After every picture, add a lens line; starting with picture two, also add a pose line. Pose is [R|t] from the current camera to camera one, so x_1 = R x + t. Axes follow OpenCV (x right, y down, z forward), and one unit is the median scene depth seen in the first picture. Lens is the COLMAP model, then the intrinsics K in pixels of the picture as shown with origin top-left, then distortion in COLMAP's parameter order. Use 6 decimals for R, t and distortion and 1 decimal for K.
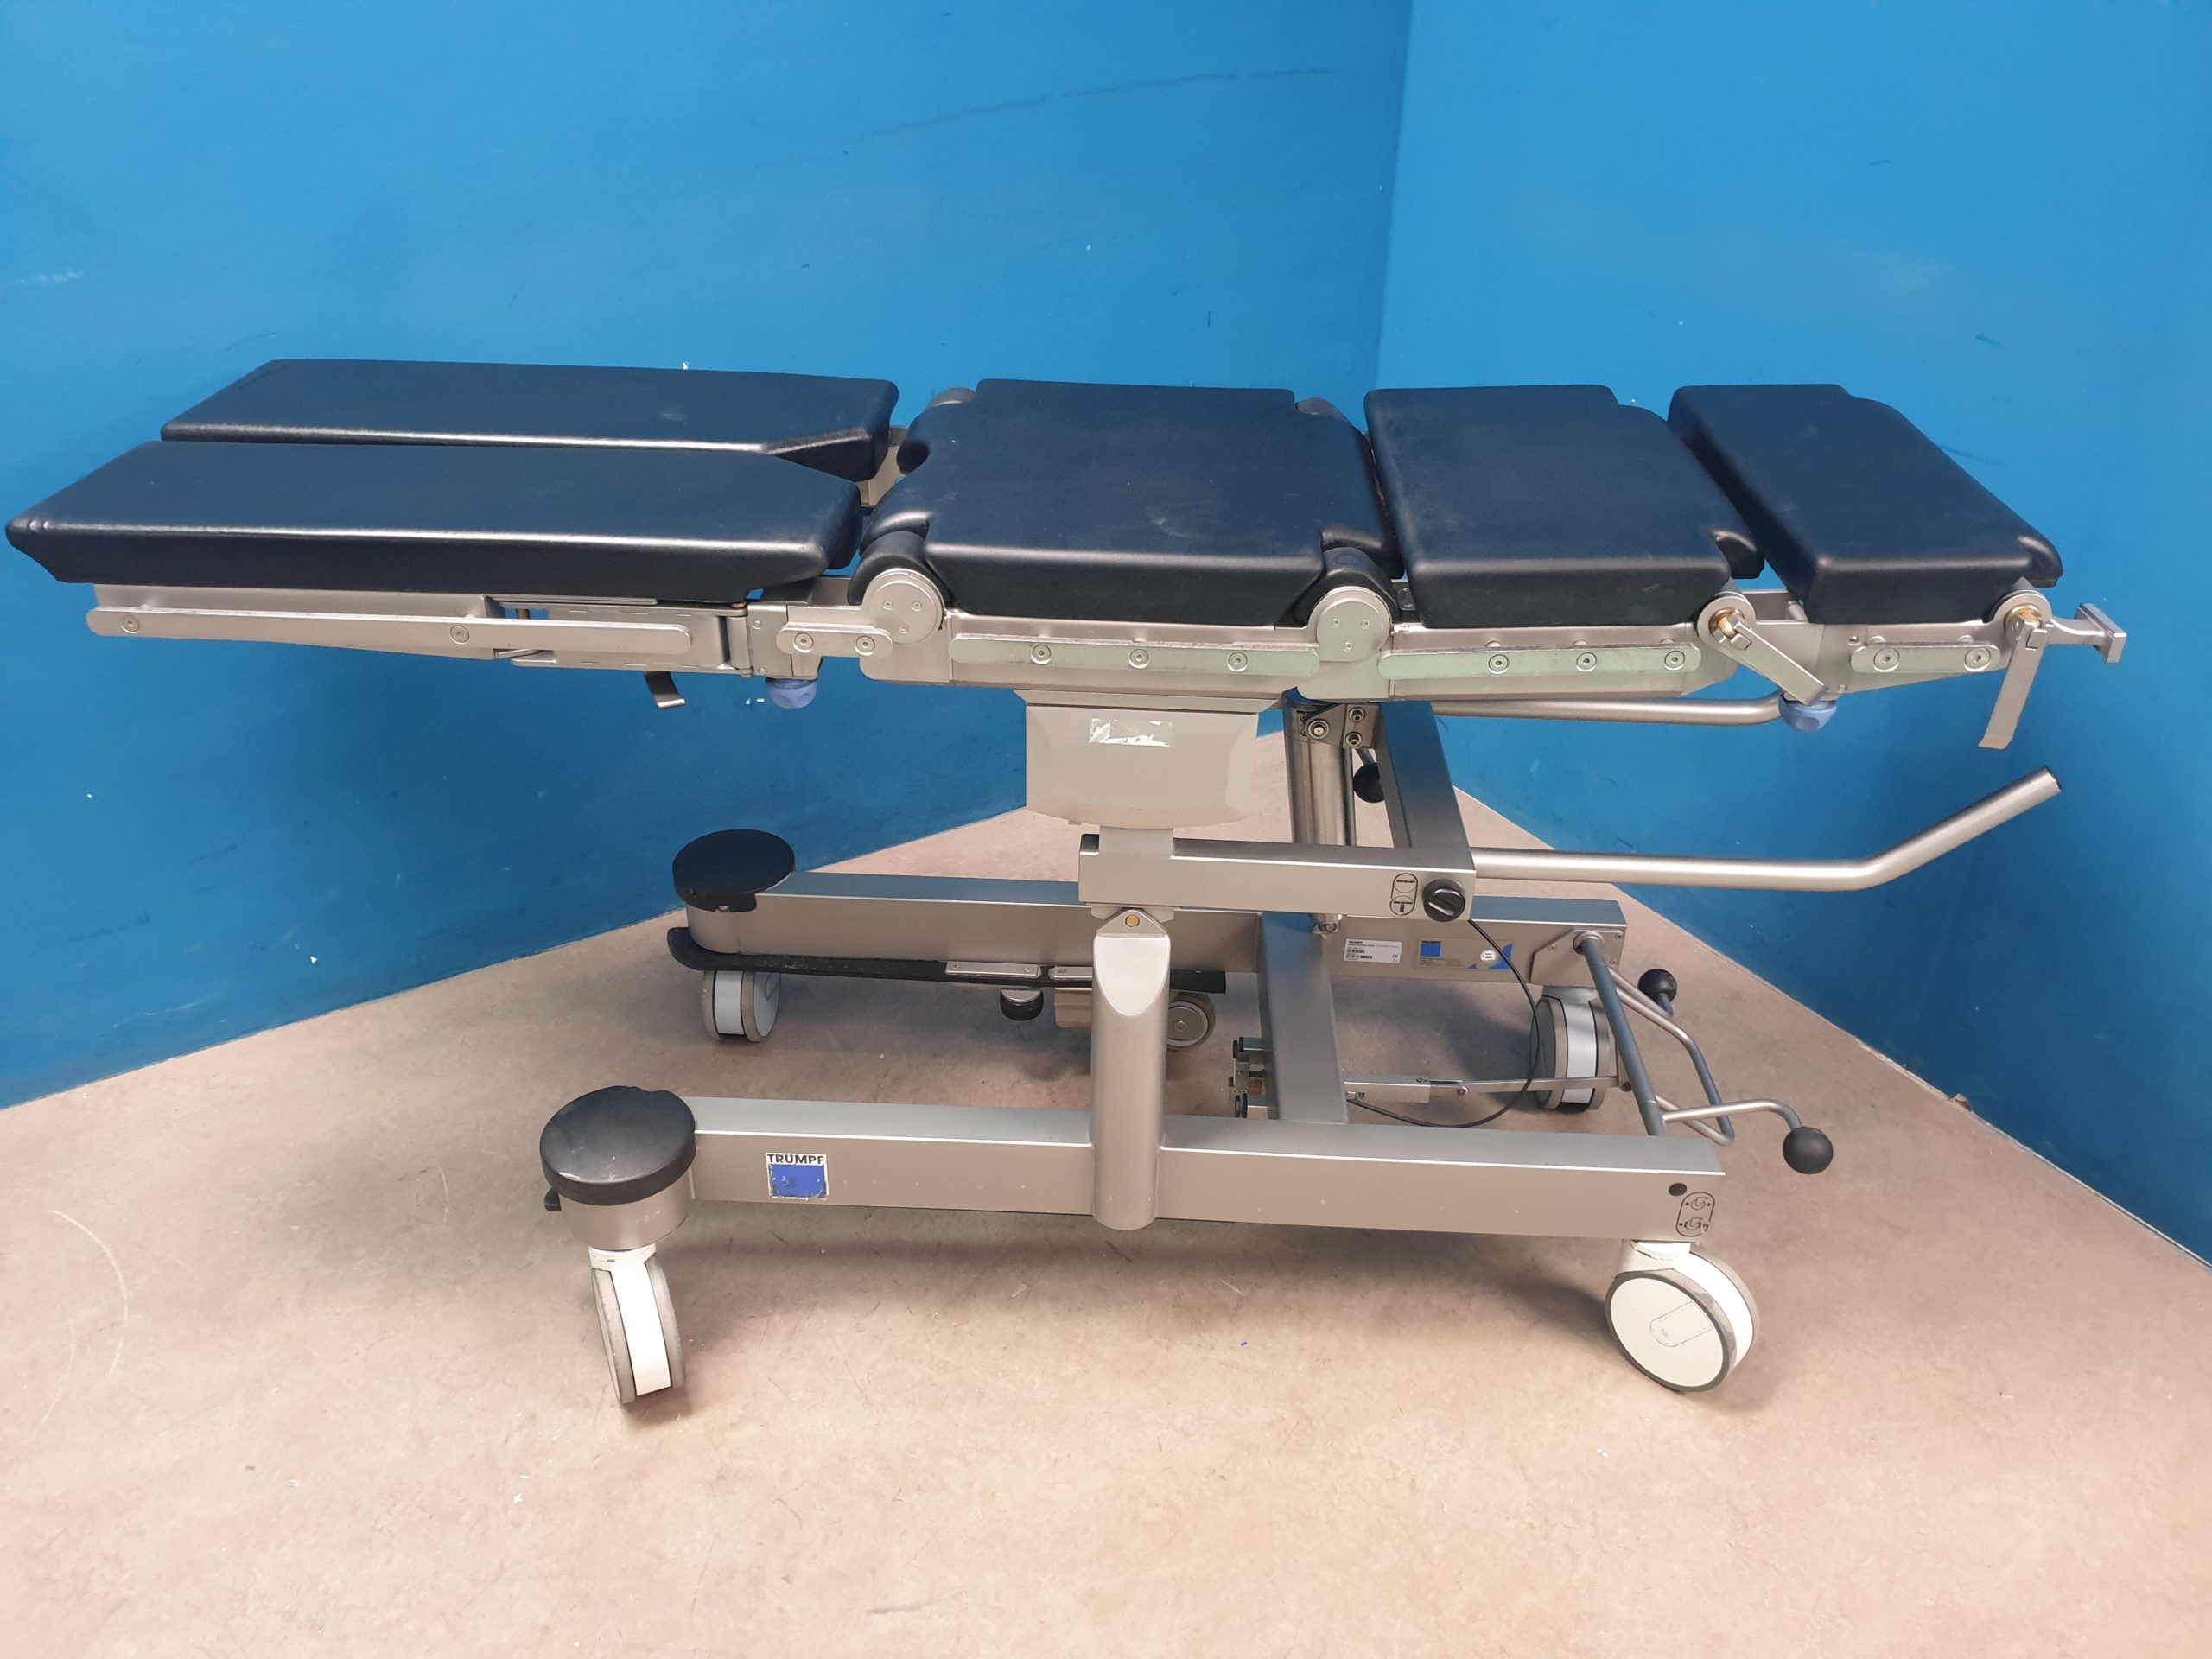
lens RADIAL K [[1771.0, 0, 1103.0], [0, 1771.0, 815.8], [0, 0, 1]] dist [-0.016925, 0.045807]
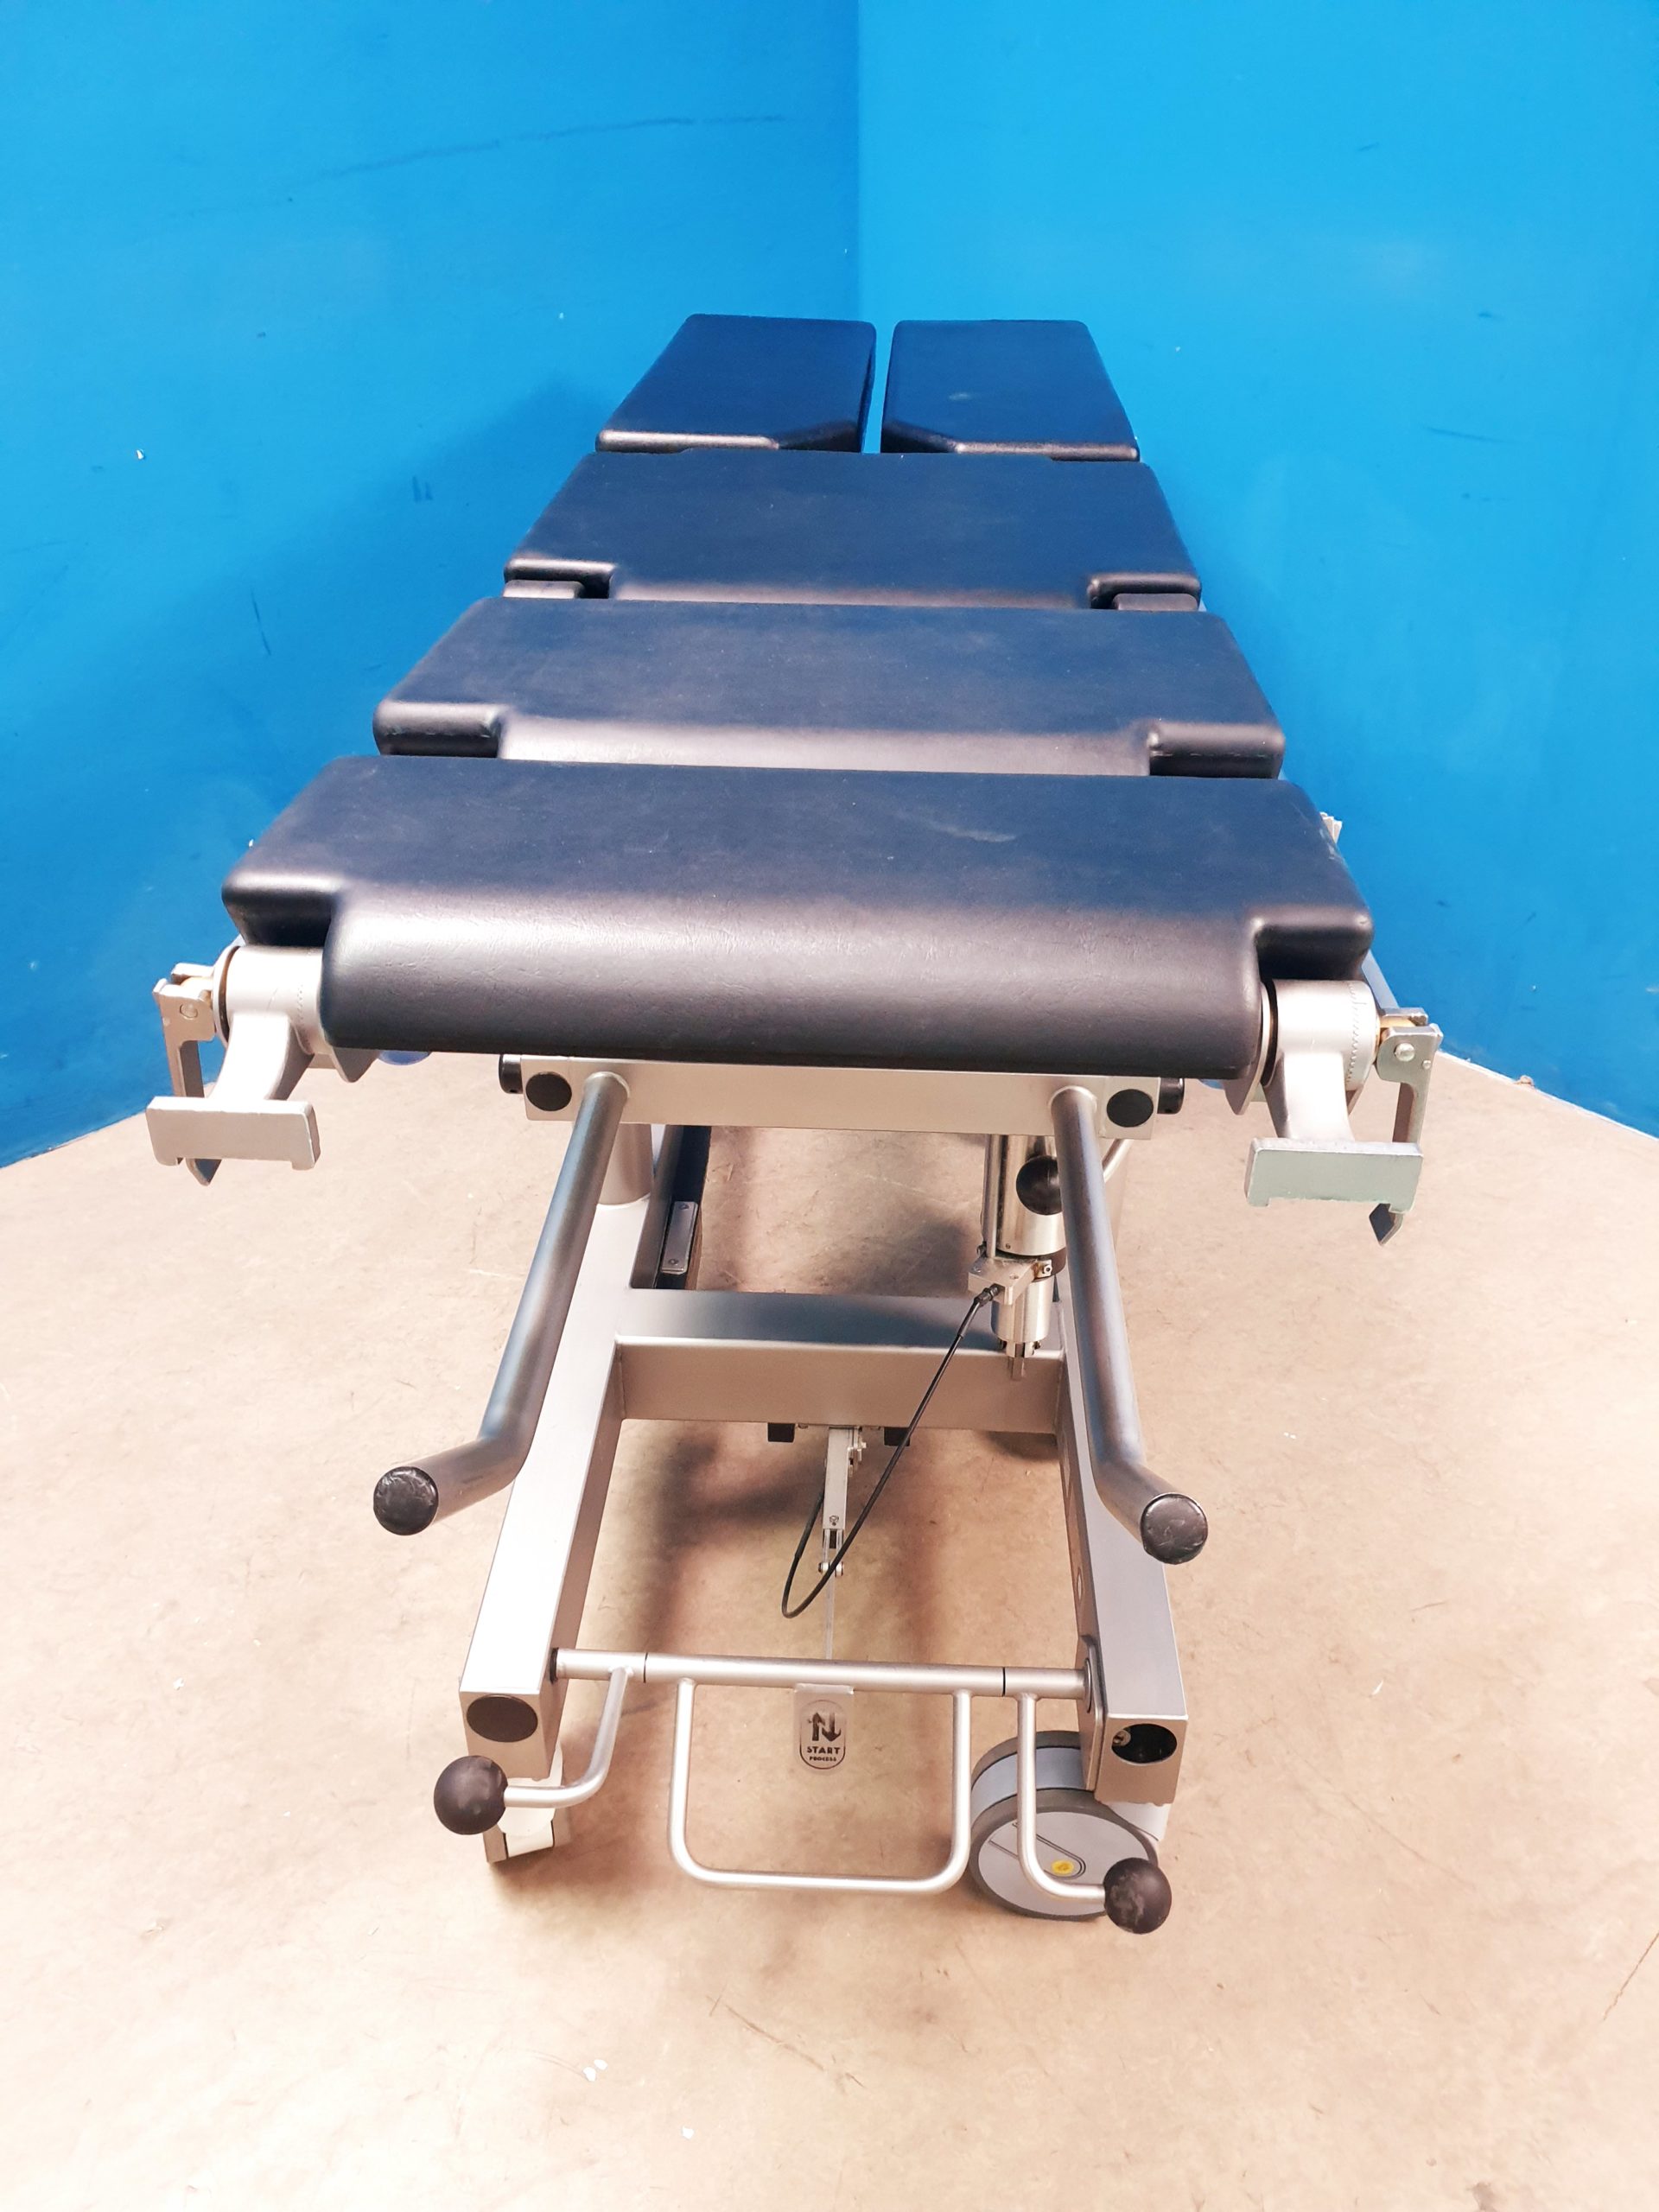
lens RADIAL K [[1771.0, 0, 864.8], [0, 1771.0, 1118.4], [0, 0, 1]] dist [-0.016925, 0.045807]
pose [[0.972337, -0.138930, 0.187773, -0.120262], [0.132413, 0.990085, 0.046881, 0.105263], [-0.192424, -0.020720, 0.981093, 0.064614]]
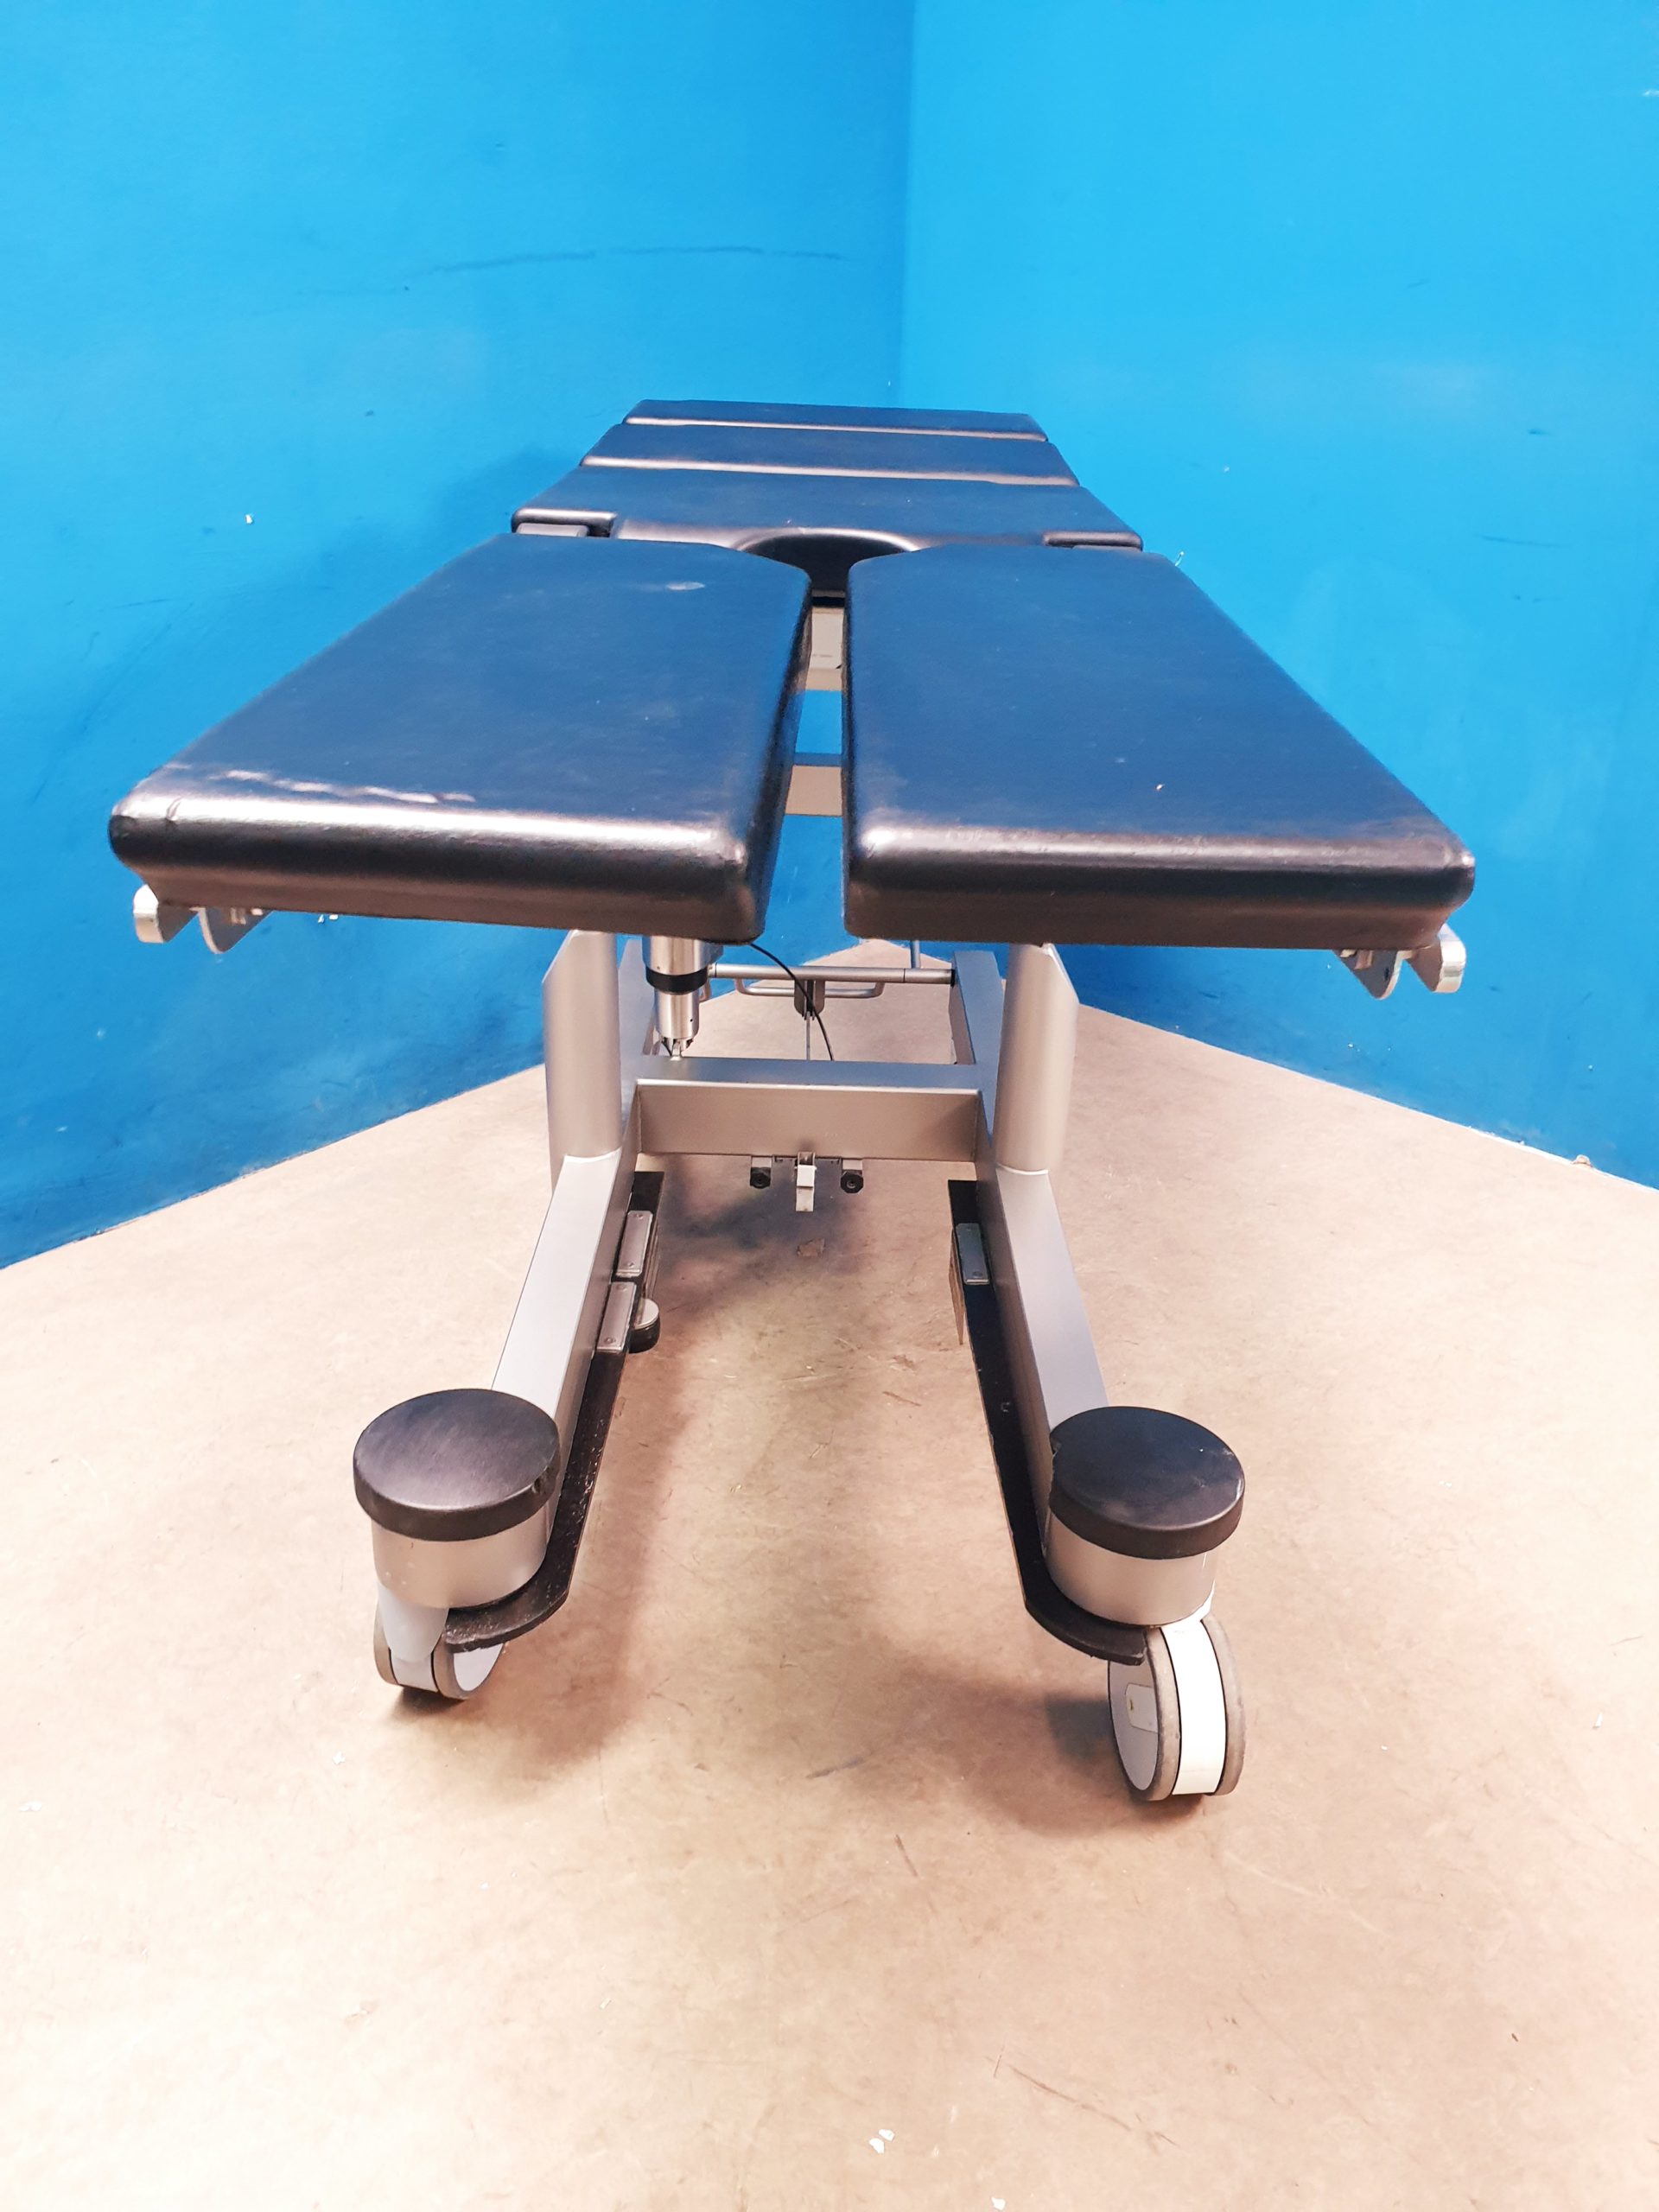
lens RADIAL K [[1771.0, 0, 858.4], [0, 1771.0, 1102.3], [0, 0, 1]] dist [-0.016925, 0.045807]
pose [[0.950485, -0.116970, 0.287917, -0.297881], [0.142250, 0.987462, -0.068432, 0.175772], [-0.276303, 0.106000, 0.955207, 0.127318]]
